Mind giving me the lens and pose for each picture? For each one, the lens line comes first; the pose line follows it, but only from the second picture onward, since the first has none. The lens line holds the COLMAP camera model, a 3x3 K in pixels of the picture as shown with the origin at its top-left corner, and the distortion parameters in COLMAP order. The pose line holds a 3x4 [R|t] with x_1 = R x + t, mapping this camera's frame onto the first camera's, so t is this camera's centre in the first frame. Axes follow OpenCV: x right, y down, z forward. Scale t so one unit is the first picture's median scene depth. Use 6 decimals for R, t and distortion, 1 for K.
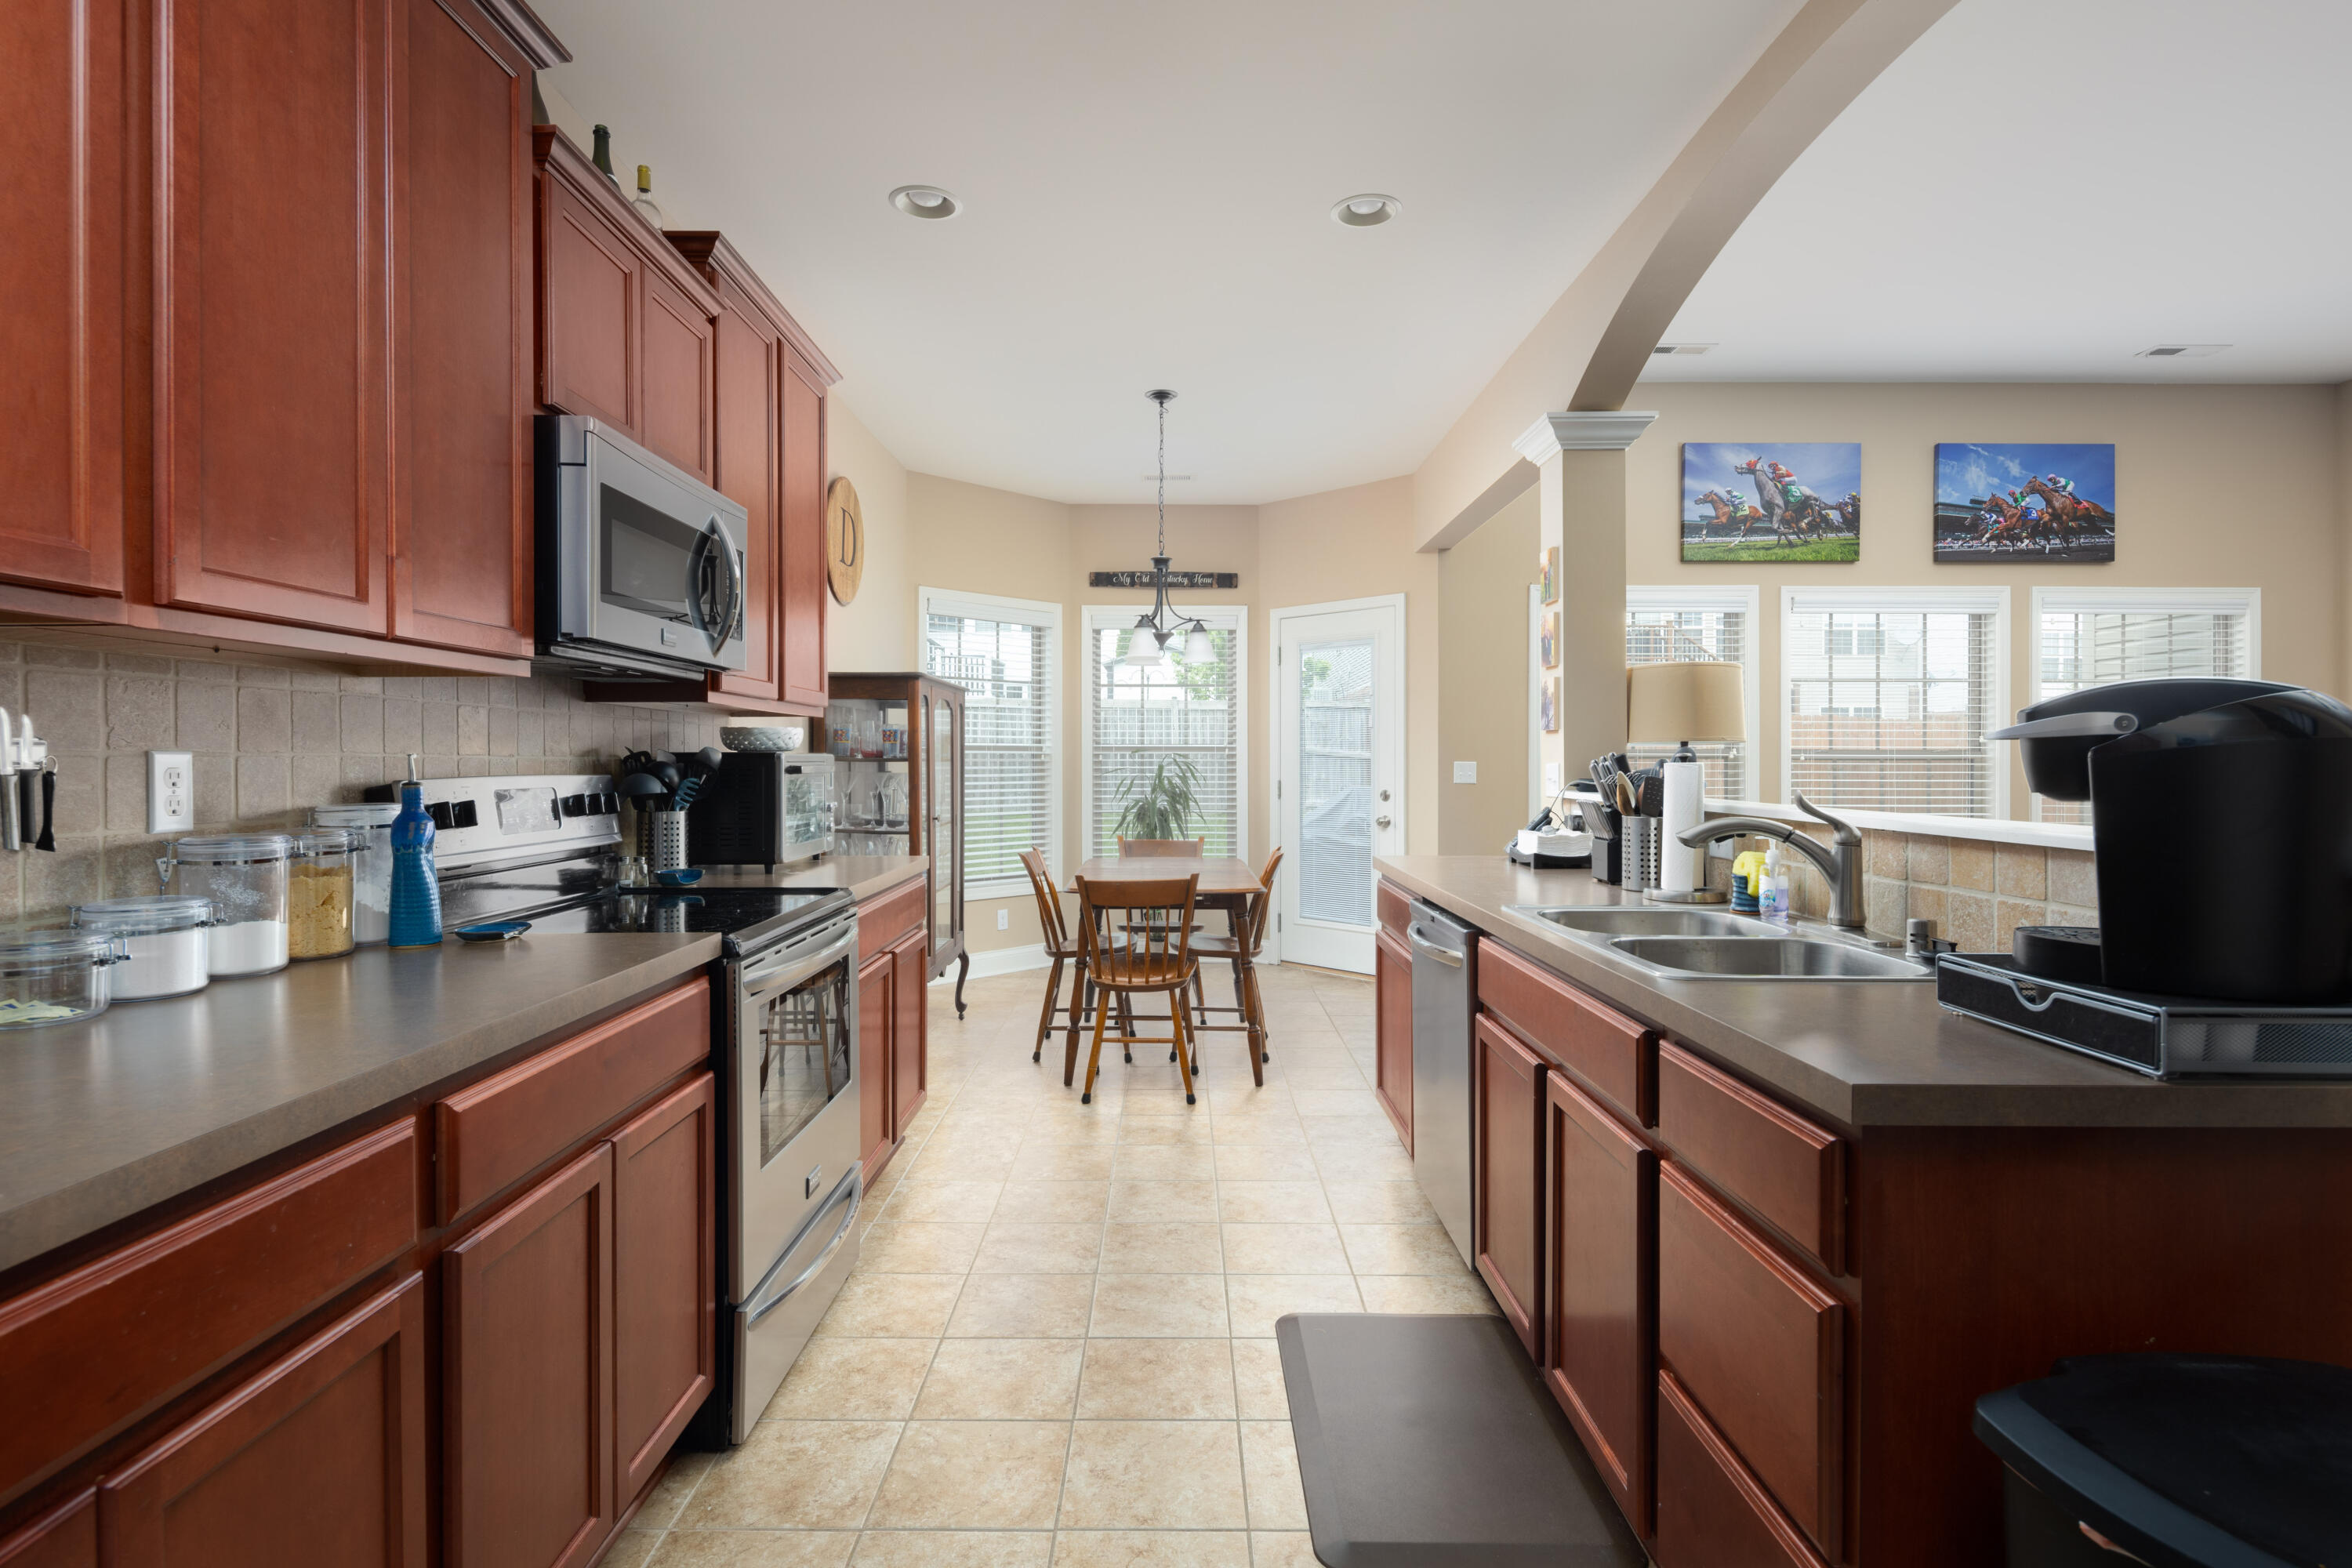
lens RADIAL K [[1148.8, 0, 1180.2], [0, 1148.8, 758.0], [0, 0, 1]] dist [-0.000203, -0.000078]
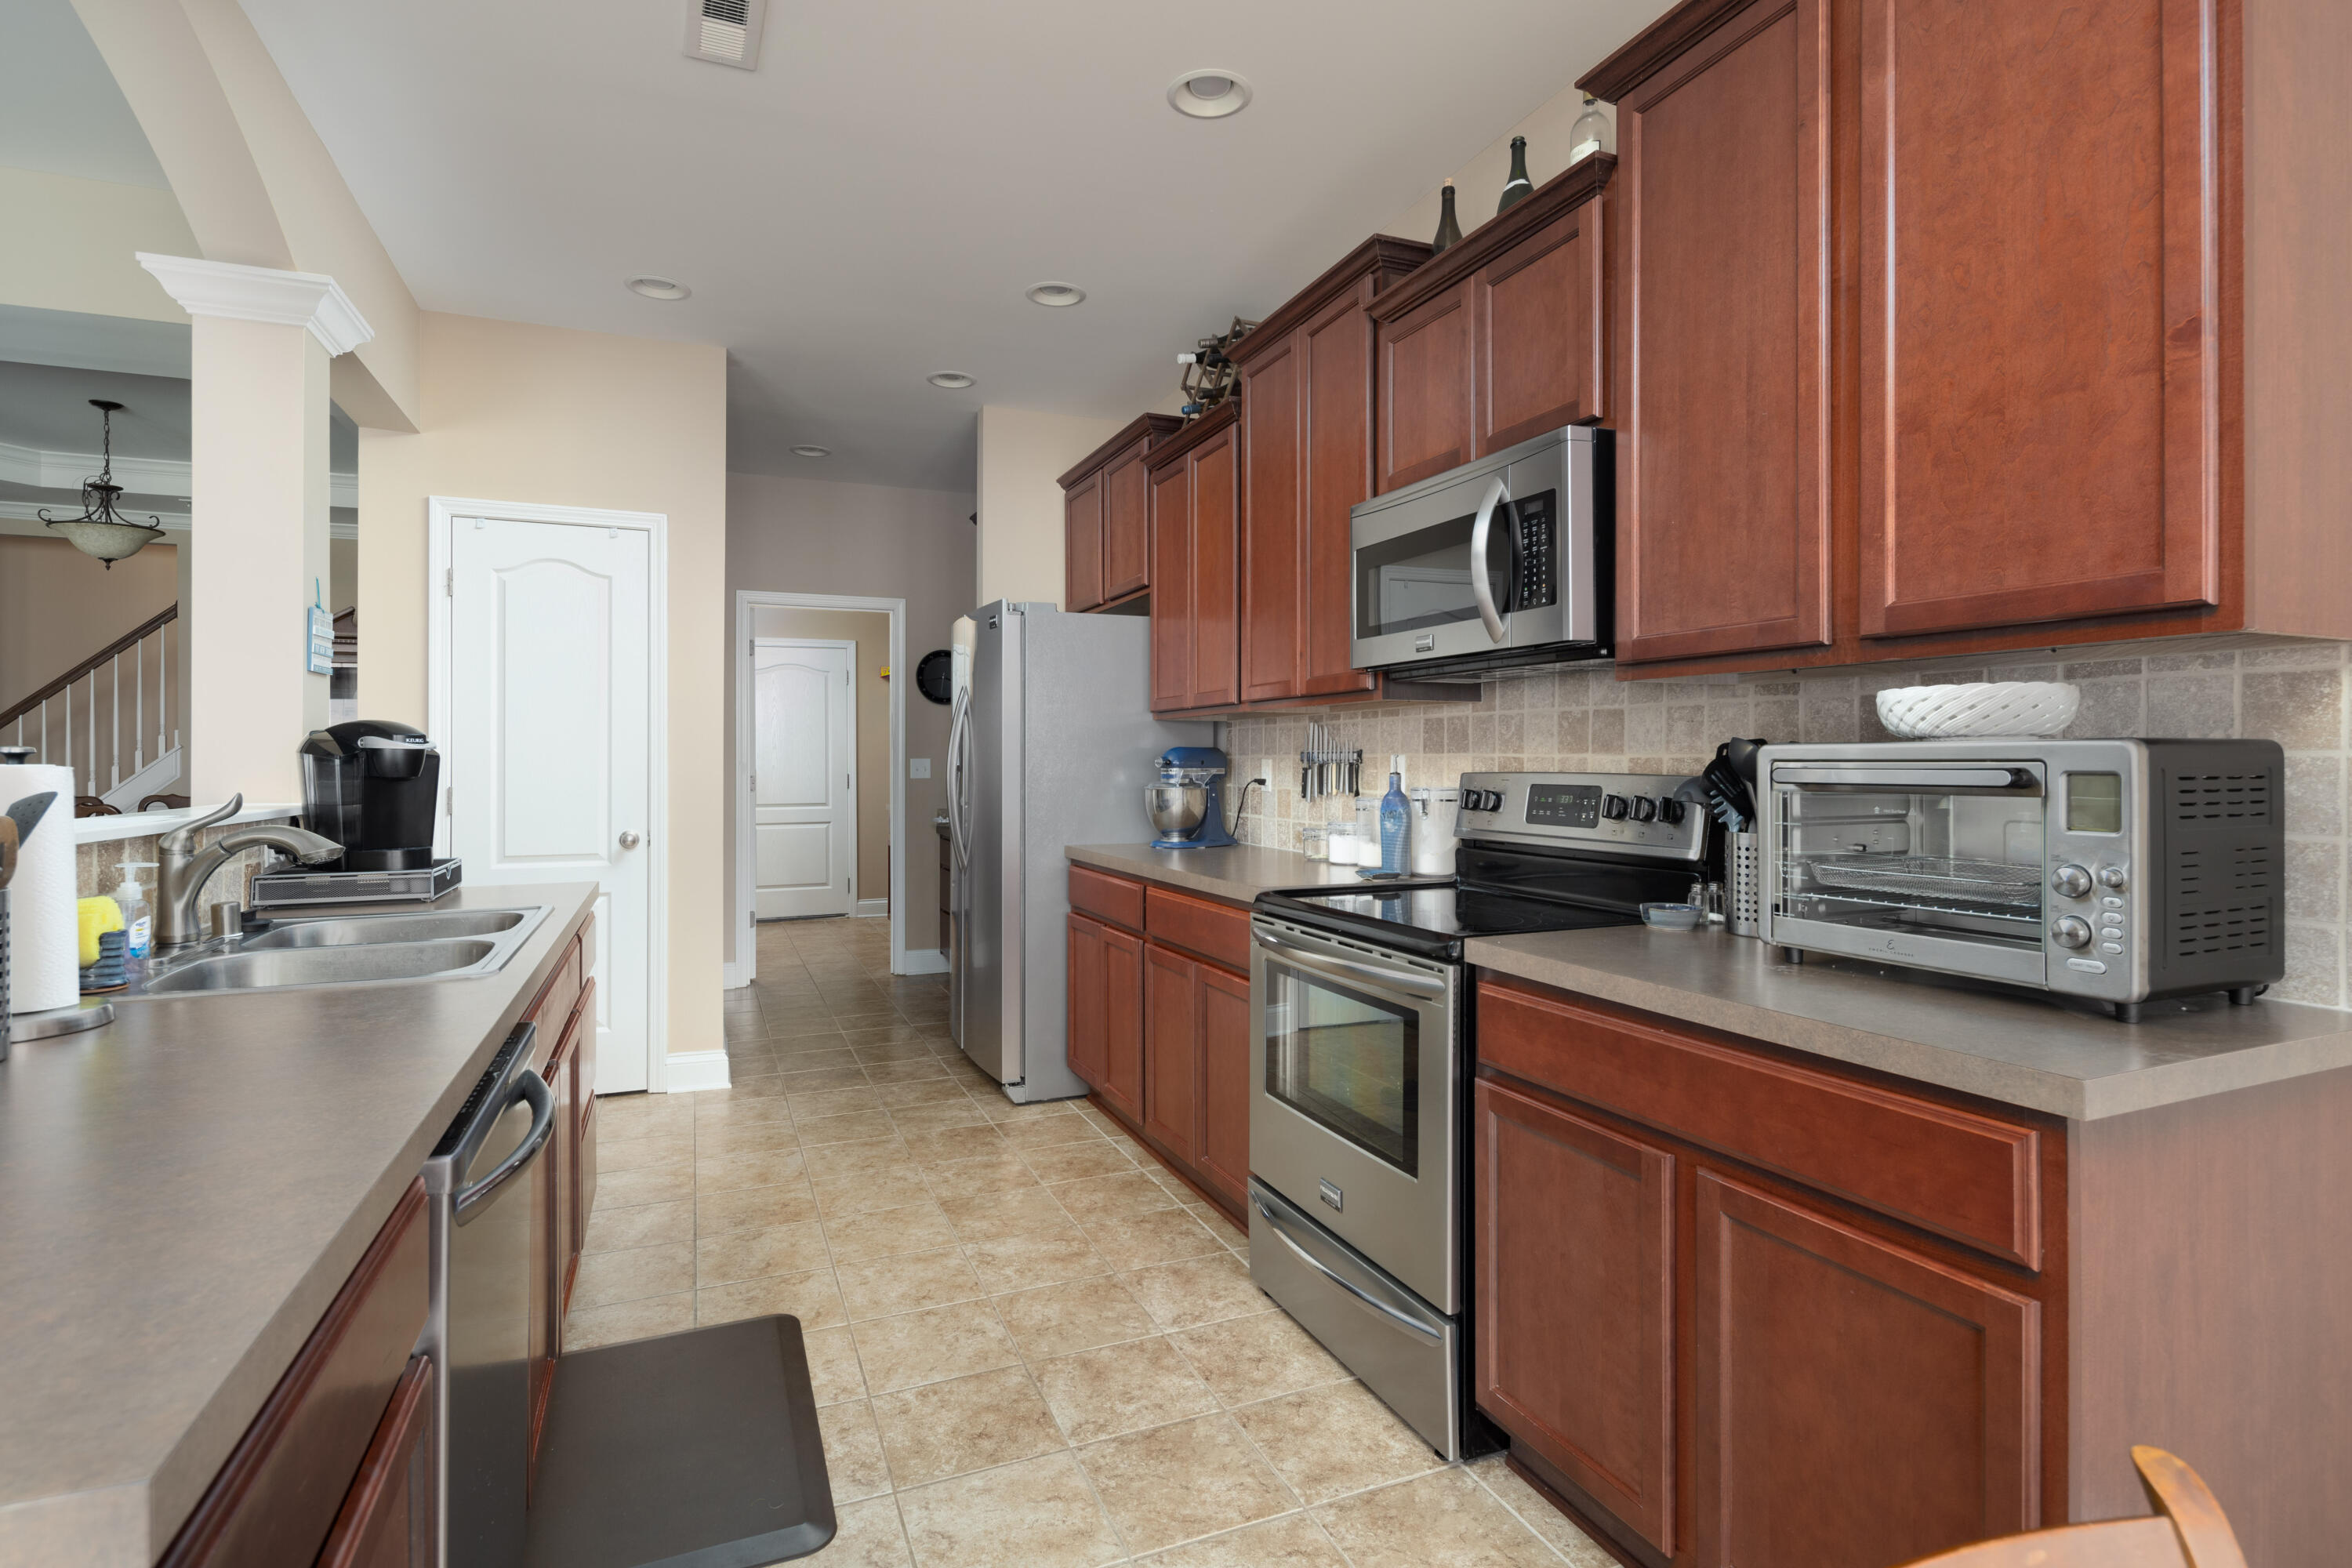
lens RADIAL K [[1148.8, 0, 1180.2], [0, 1148.8, 758.0], [0, 0, 1]] dist [-0.000203, -0.000078]
pose [[-0.921914, -0.000173, -0.387393, 0.200052], [0.001576, 0.999990, -0.004198, 0.004544], [0.387390, -0.004481, -0.921905, 2.135132]]
